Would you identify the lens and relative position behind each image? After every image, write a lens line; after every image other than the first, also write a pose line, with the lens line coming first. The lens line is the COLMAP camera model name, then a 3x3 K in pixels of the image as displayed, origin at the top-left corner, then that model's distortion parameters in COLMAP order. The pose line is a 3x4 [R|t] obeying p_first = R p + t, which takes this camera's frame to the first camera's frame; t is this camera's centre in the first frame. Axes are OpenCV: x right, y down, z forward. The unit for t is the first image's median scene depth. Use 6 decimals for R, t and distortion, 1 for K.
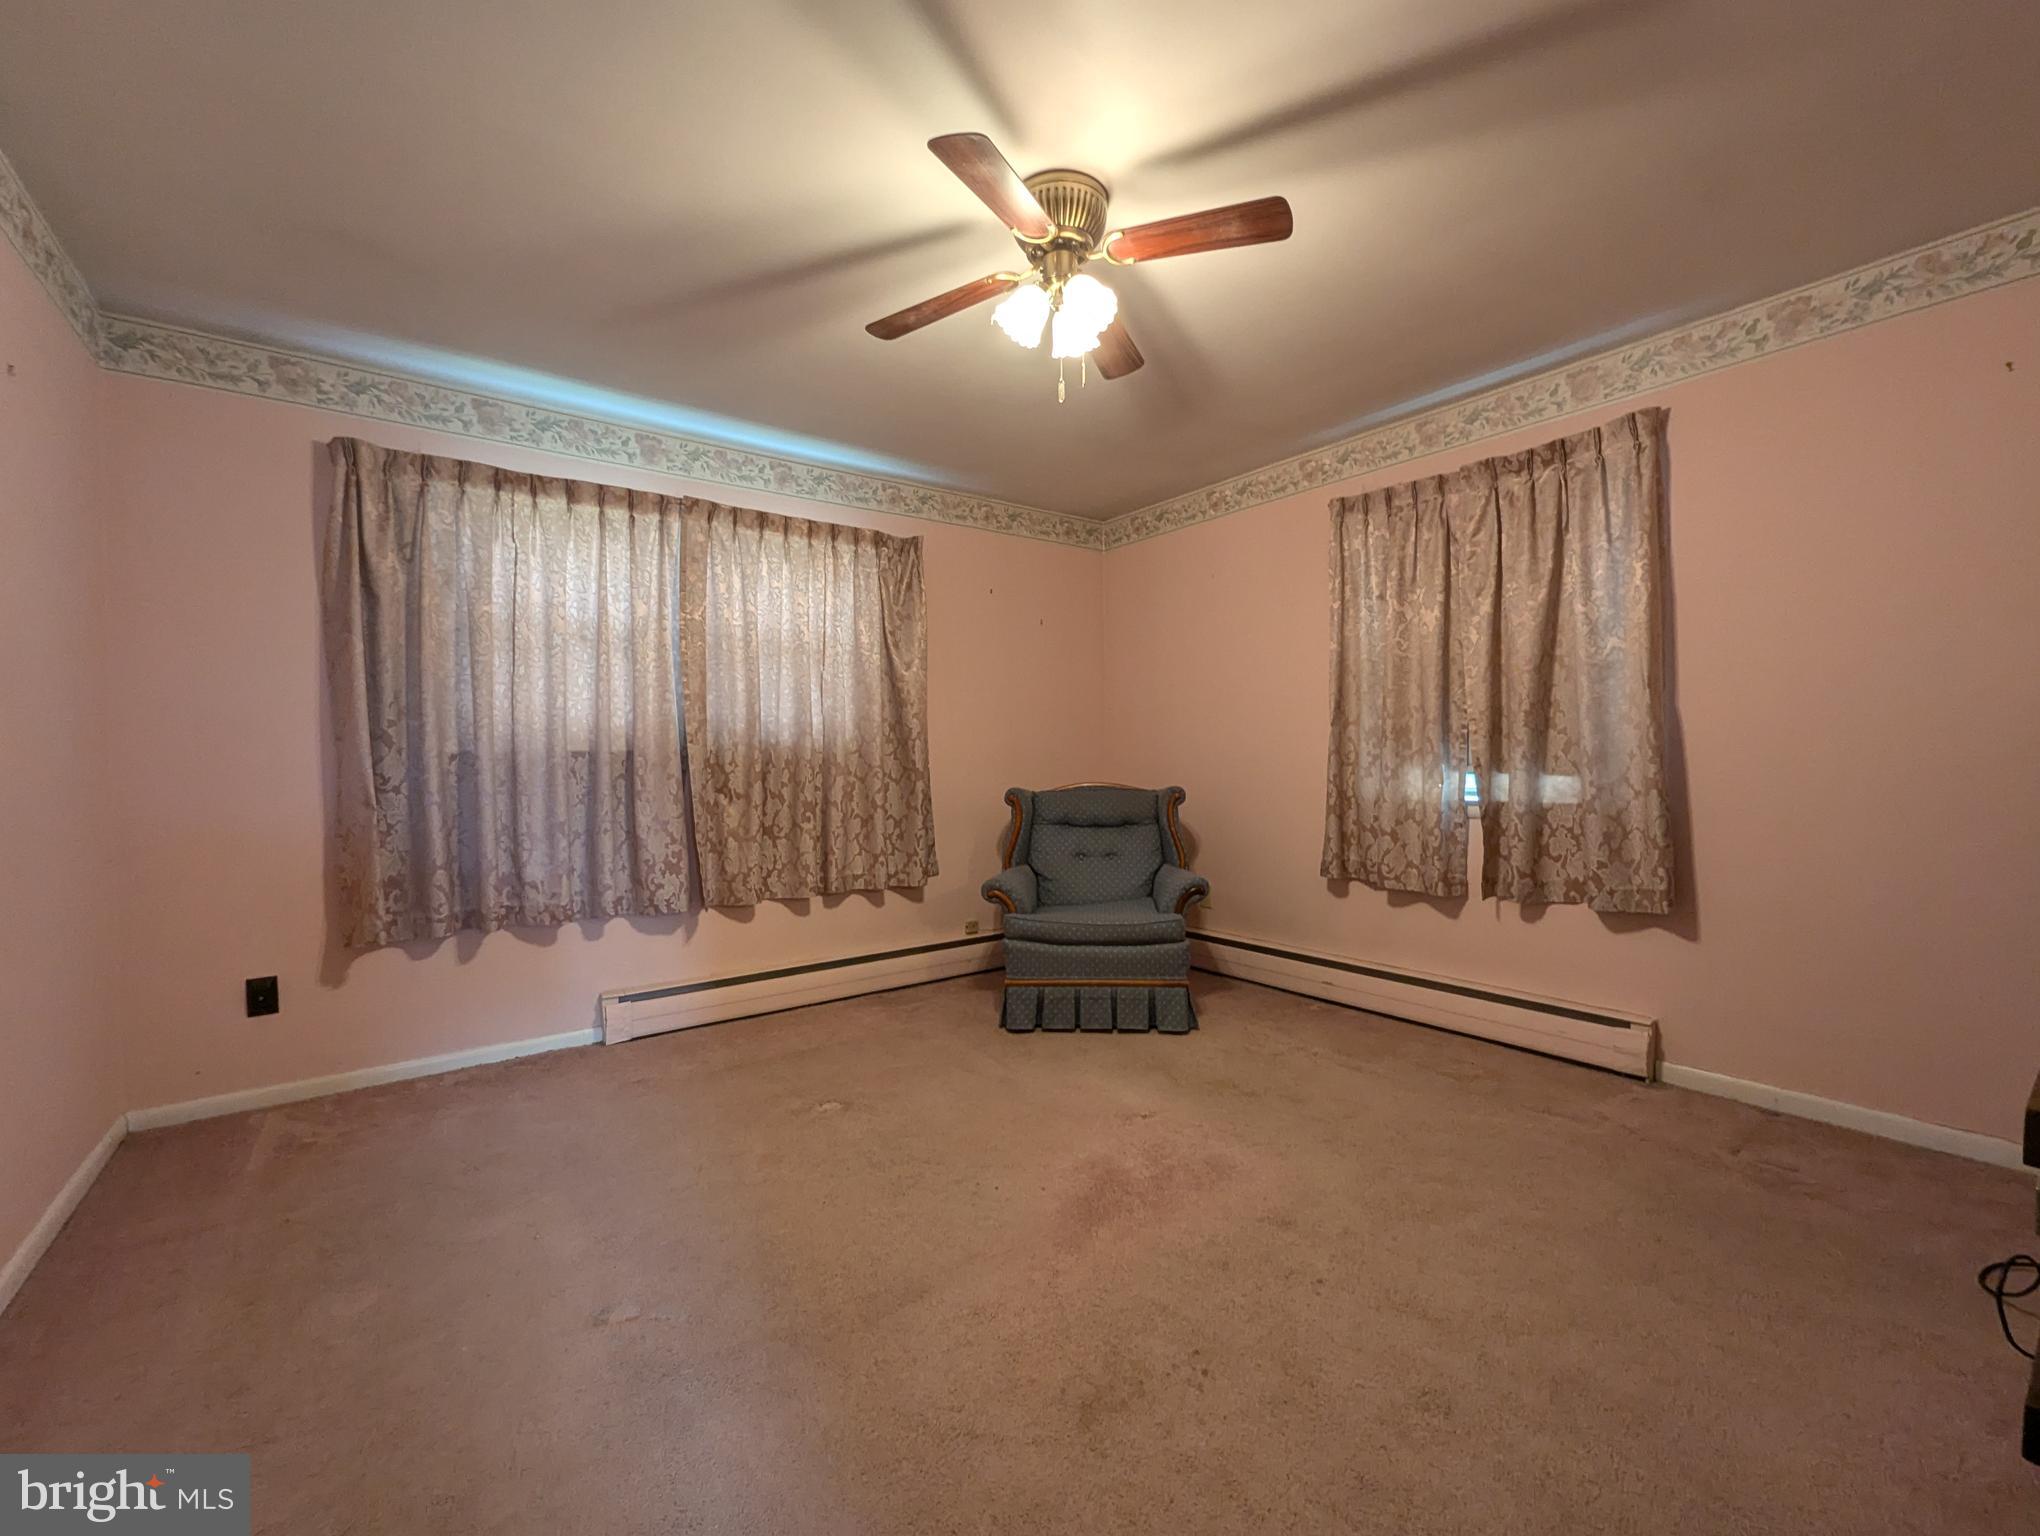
lens RADIAL K [[848.5, 0, 1024.6], [0, 848.5, 772.8], [0, 0, 1]] dist [0.001679, -0.000427]
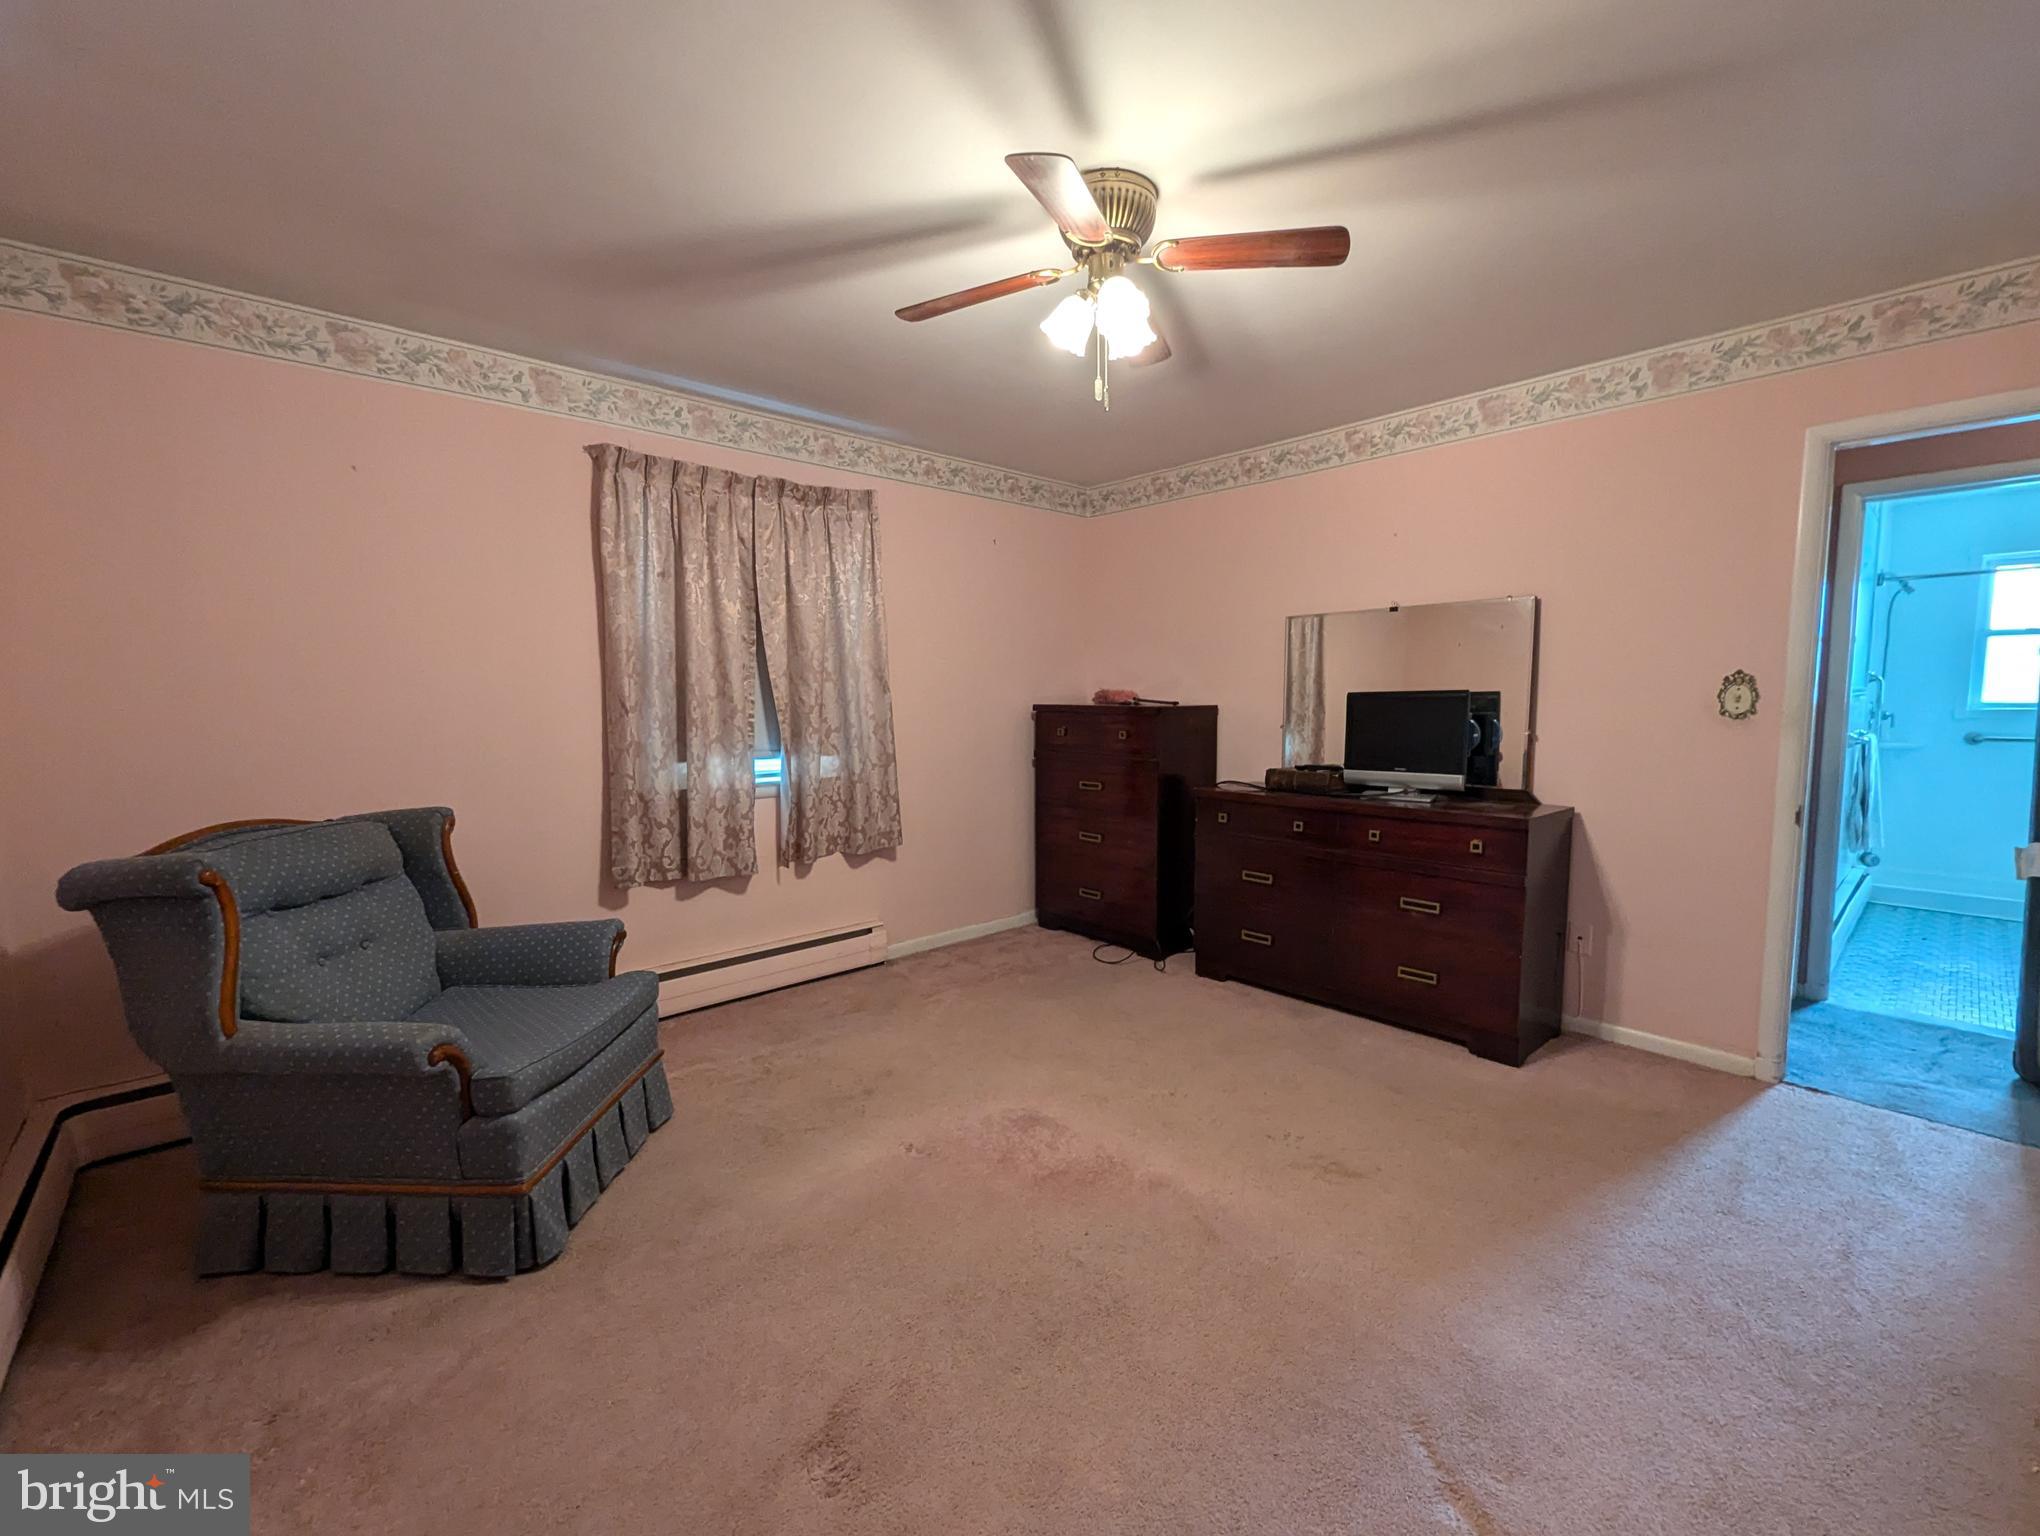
lens RADIAL K [[848.8, 0, 1024.7], [0, 848.8, 773.8], [0, 0, 1]] dist [0.002091, 0.000426]
pose [[-0.085616, -0.080948, 0.993034, -0.666353], [0.024676, 0.996216, 0.083335, -0.069666], [-0.996023, 0.031639, -0.083295, 0.827565]]
